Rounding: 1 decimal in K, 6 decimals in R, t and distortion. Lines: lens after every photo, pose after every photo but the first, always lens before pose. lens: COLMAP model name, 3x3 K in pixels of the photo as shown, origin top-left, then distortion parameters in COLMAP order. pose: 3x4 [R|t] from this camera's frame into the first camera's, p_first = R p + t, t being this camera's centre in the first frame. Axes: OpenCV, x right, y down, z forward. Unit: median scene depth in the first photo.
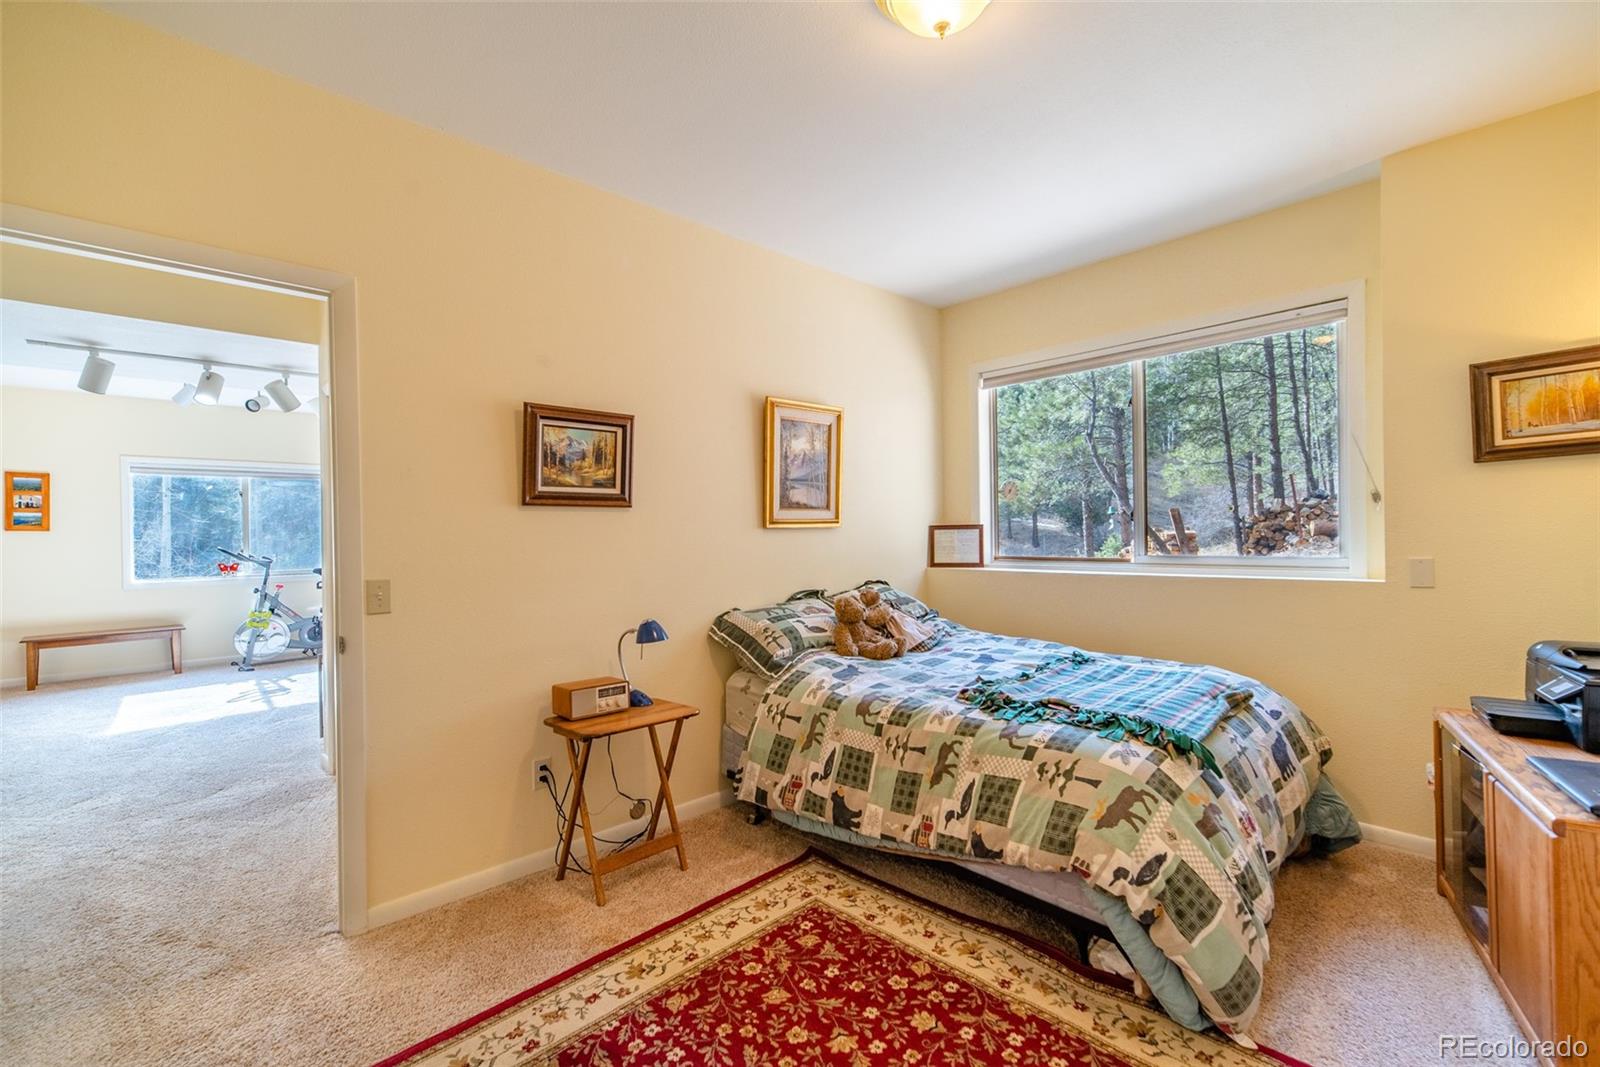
lens RADIAL K [[694.7, 0, 800.0], [0, 694.7, 533.5], [0, 0, 1]] dist [0.007268, 0.000436]
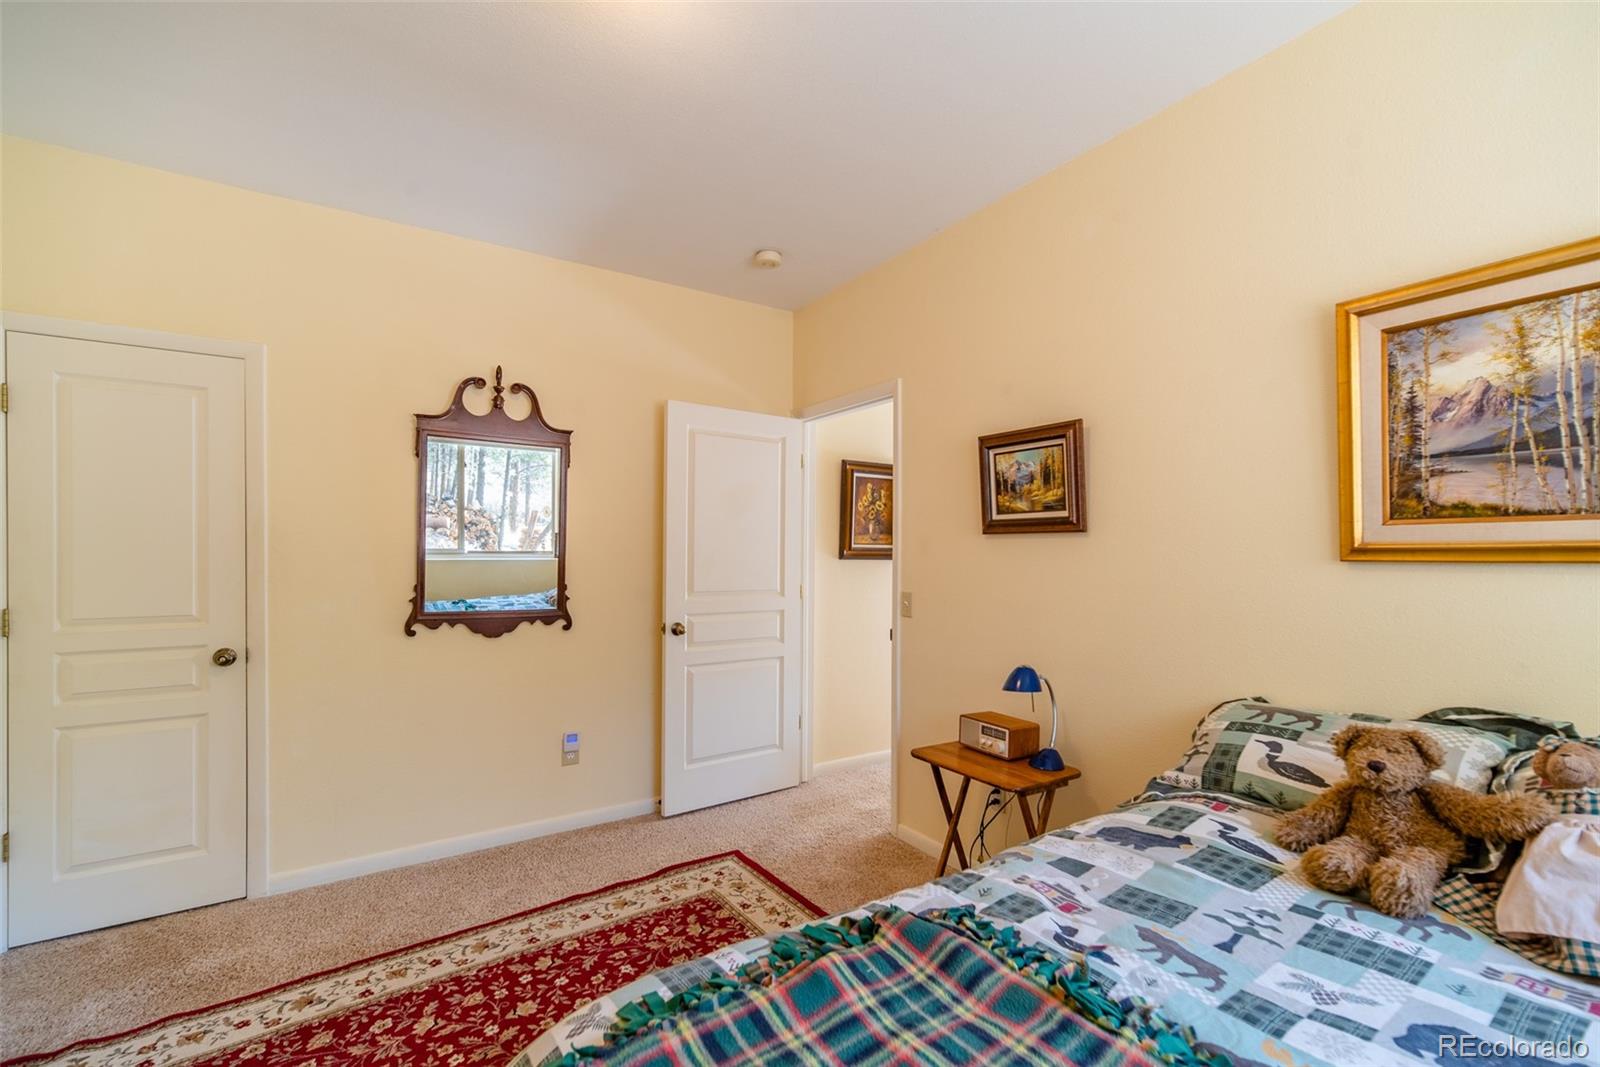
lens RADIAL K [[694.7, 0, 800.0], [0, 694.7, 533.5], [0, 0, 1]] dist [0.007268, 0.000436]
pose [[-0.158498, -0.016314, -0.987224, 0.650609], [-0.001711, 0.999867, -0.016248, -0.023508], [0.987358, -0.000886, -0.158505, 0.854837]]
